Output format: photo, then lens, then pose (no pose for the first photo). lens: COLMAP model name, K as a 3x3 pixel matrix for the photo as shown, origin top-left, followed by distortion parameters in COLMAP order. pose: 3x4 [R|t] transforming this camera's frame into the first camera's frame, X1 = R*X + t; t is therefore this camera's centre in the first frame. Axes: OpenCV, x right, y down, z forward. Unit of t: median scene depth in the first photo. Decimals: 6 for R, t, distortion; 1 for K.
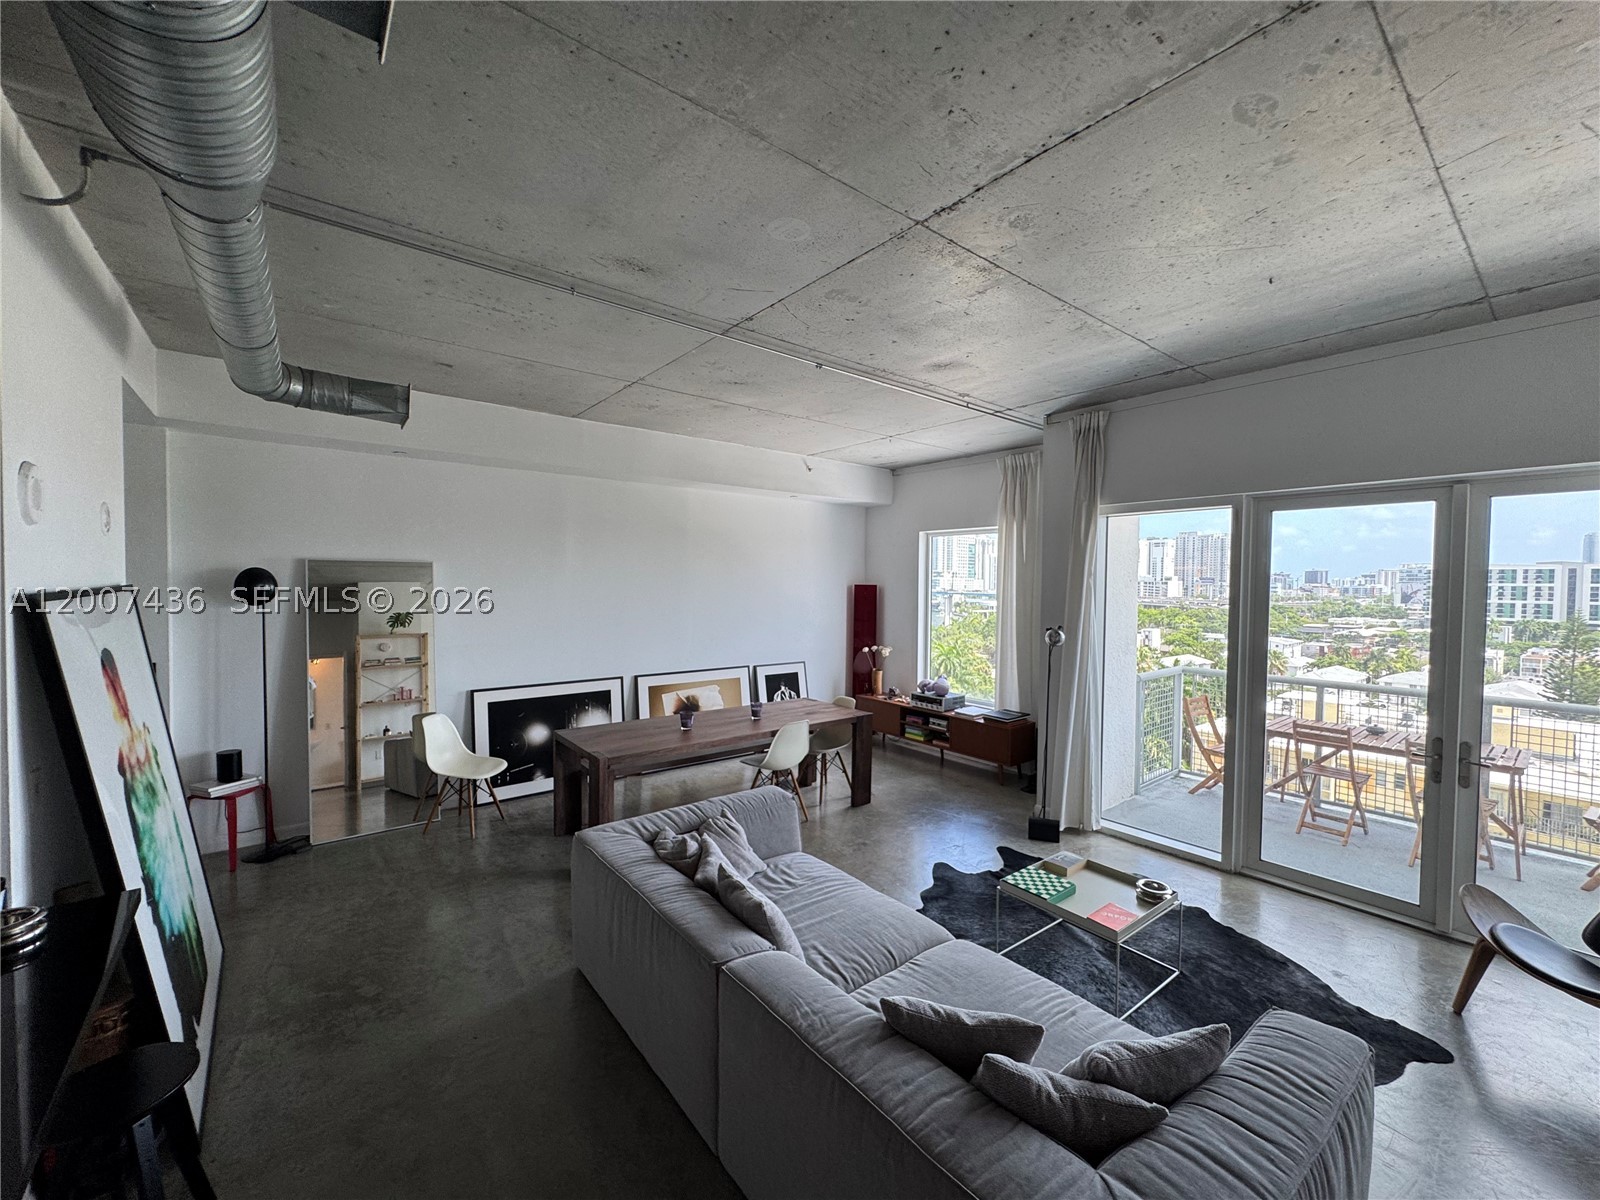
lens RADIAL K [[638.4, 0, 796.8], [0, 638.4, 598.6], [0, 0, 1]] dist [-0.002888, 0.000614]
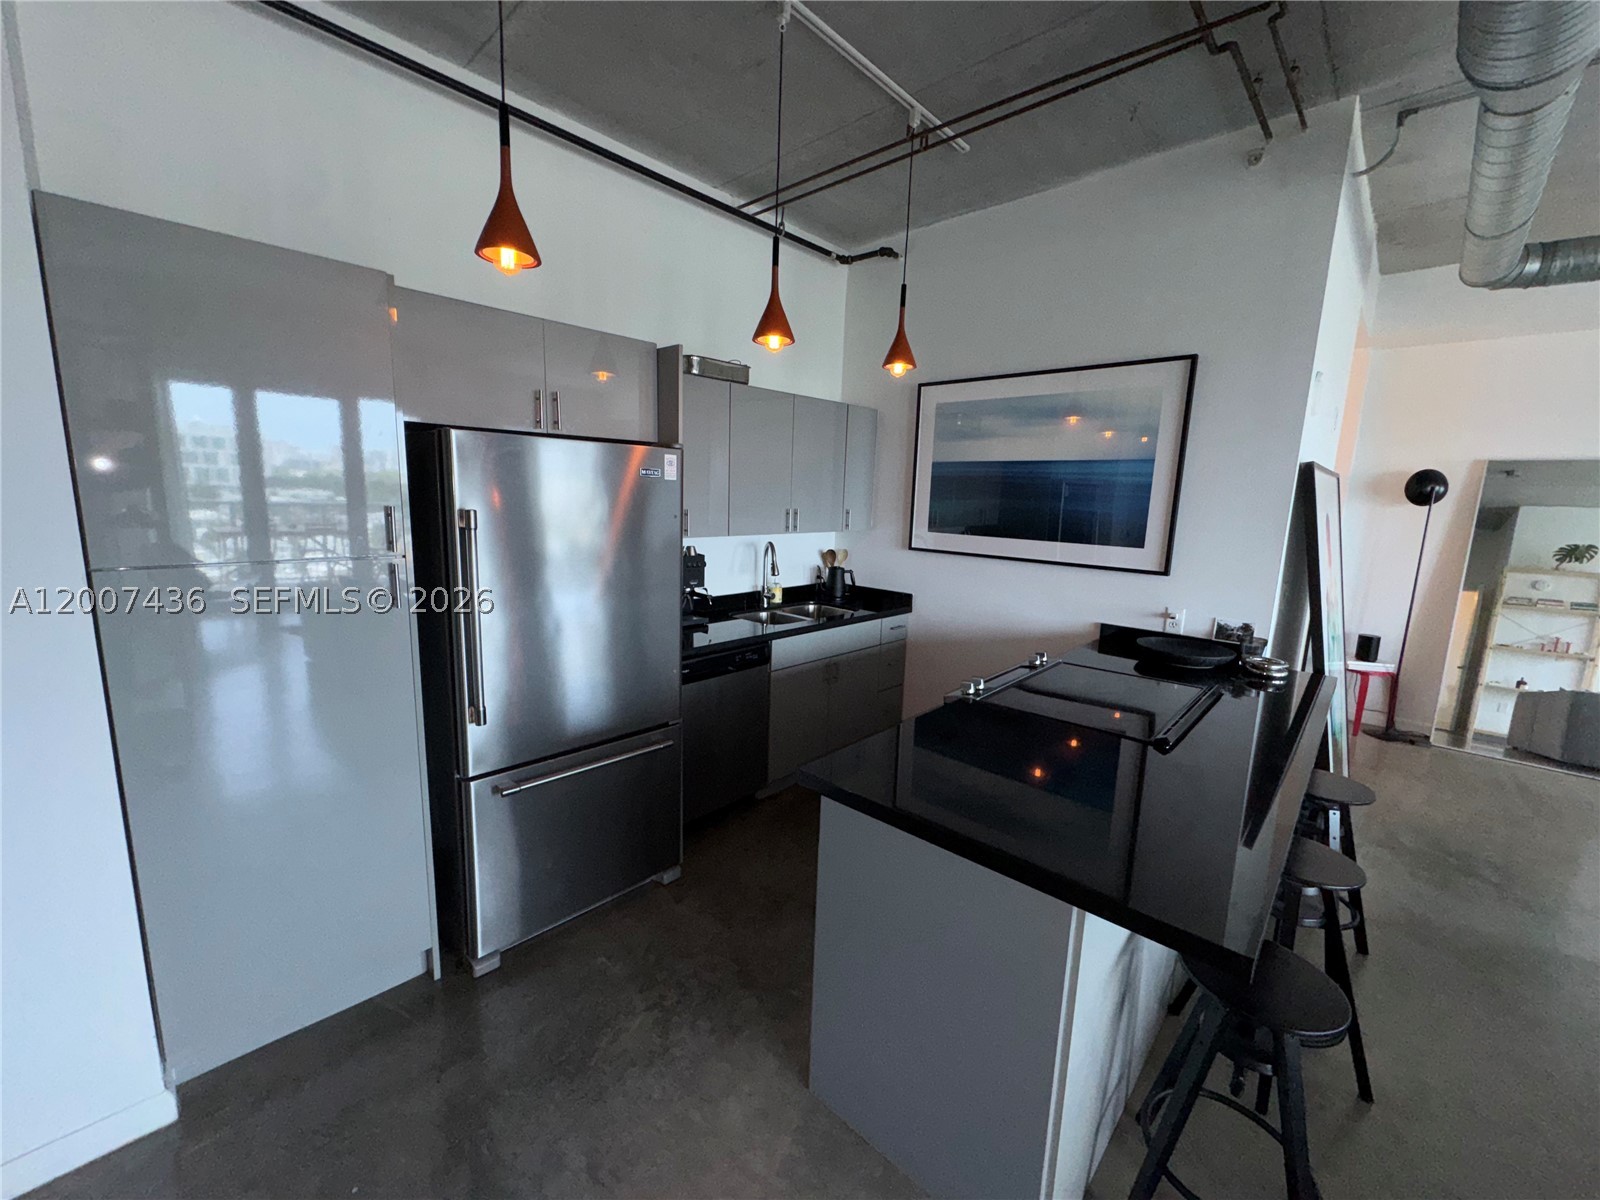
lens RADIAL K [[638.4, 0, 801.4], [0, 638.4, 600.8], [0, 0, 1]] dist [-0.002888, 0.000614]
pose [[0.144221, 0.158355, -0.976793, 0.046178], [-0.061070, 0.986655, 0.150937, 0.056357], [0.987659, 0.037885, 0.151967, -0.136042]]
